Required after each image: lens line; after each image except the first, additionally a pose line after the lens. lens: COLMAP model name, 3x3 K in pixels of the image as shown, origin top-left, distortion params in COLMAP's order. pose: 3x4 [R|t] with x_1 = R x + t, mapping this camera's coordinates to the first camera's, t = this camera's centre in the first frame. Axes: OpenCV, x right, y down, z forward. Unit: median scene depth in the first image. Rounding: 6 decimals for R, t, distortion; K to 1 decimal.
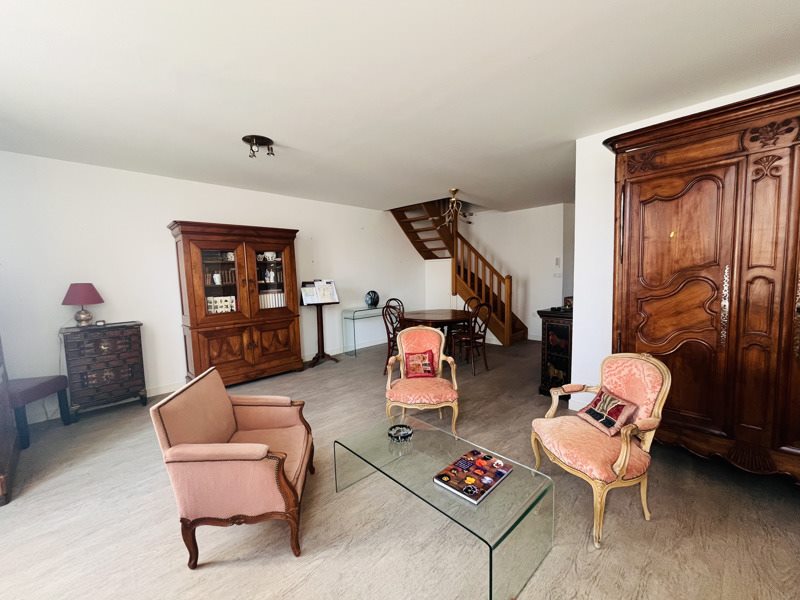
lens RADIAL K [[319.2, 0, 398.6], [0, 319.2, 299.3], [0, 0, 1]] dist [-0.000431, 0.000007]
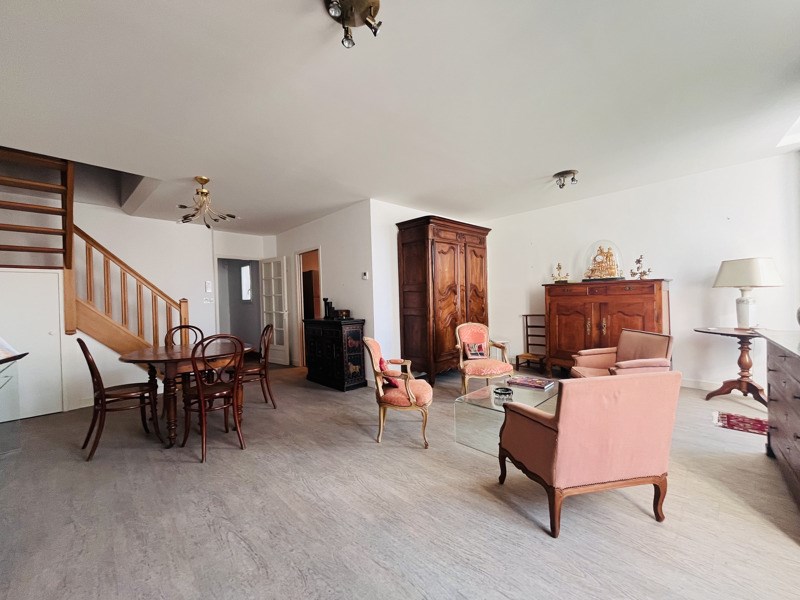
lens RADIAL K [[319.2, 0, 398.0], [0, 319.2, 298.6], [0, 0, 1]] dist [-0.000431, 0.000007]
pose [[0.011886, 0.013995, 0.999831, -0.727442], [0.106172, 0.994232, -0.015179, -0.007339], [-0.994277, 0.106335, 0.010332, 0.740210]]
